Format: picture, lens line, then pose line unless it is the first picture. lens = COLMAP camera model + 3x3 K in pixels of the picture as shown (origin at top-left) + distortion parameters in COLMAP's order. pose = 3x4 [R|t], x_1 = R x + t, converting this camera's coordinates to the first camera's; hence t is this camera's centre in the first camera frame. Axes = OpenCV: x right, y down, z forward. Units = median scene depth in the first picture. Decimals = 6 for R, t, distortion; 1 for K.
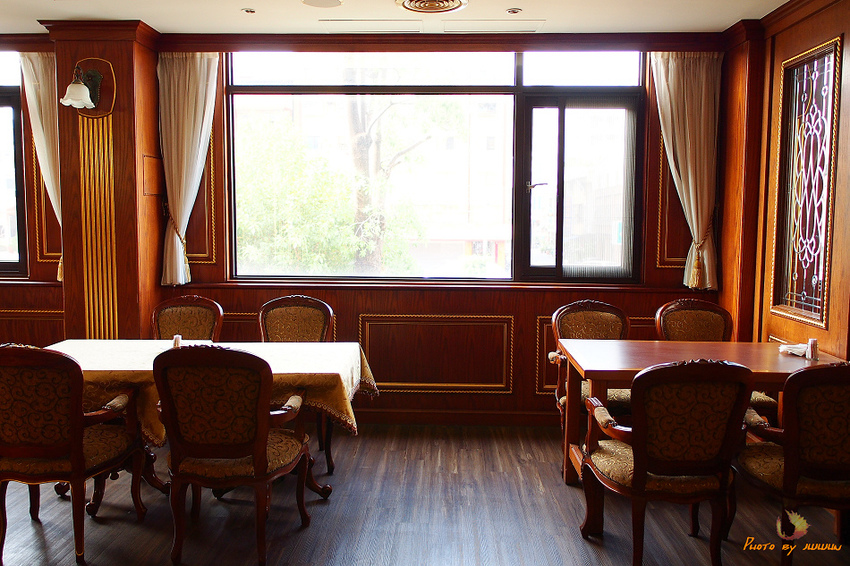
lens RADIAL K [[743.7, 0, 425.0], [0, 743.7, 283.0], [0, 0, 1]] dist [-0.018351, 0.001809]
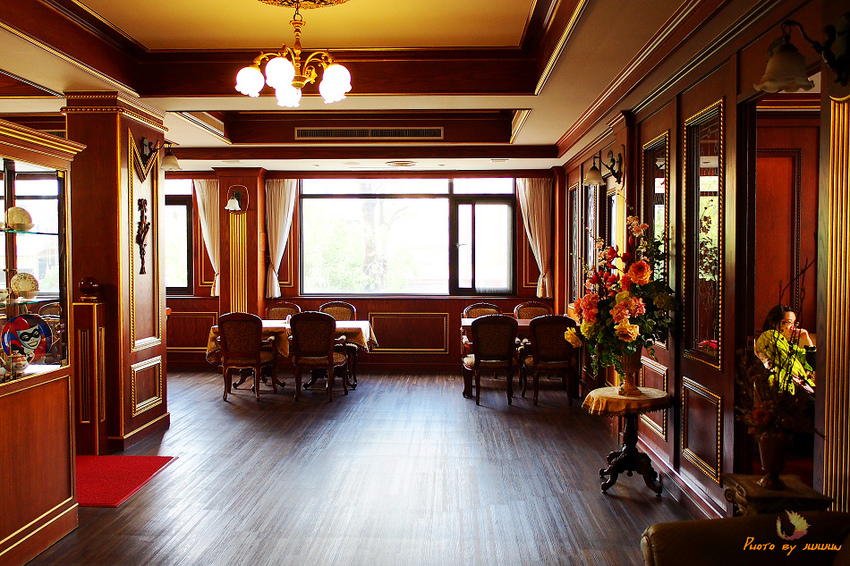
lens RADIAL K [[743.7, 0, 425.0], [0, 743.7, 283.0], [0, 0, 1]] dist [-0.018351, 0.001809]
pose [[0.999940, -0.006079, -0.009167, 0.076806], [0.005569, 0.998486, -0.054727, 0.072804], [0.009486, 0.054673, 0.998459, -0.937638]]
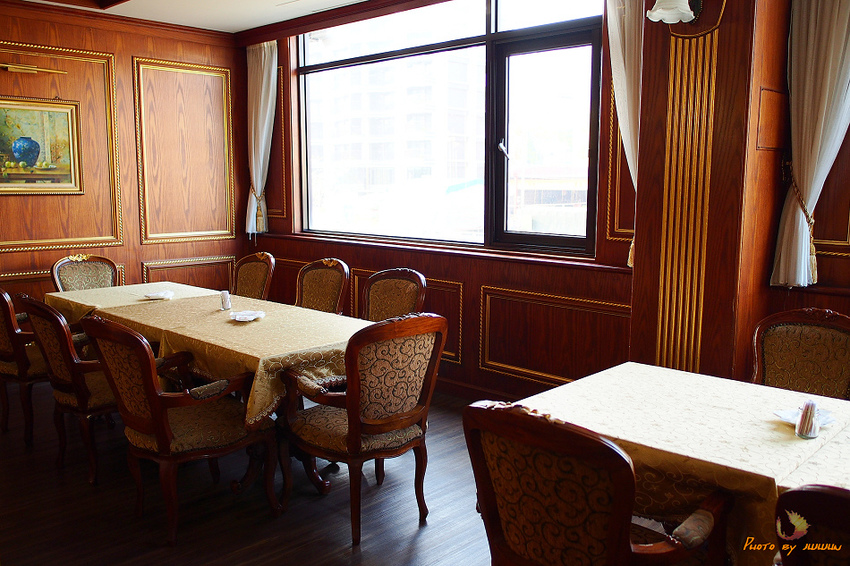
lens RADIAL K [[743.7, 0, 425.0], [0, 743.7, 283.0], [0, 0, 1]] dist [-0.018351, 0.001809]
pose [[0.733236, 0.091267, -0.673822, -0.133974], [-0.060401, 0.995776, 0.069148, -0.026451], [0.677287, -0.010002, 0.735651, 0.299491]]
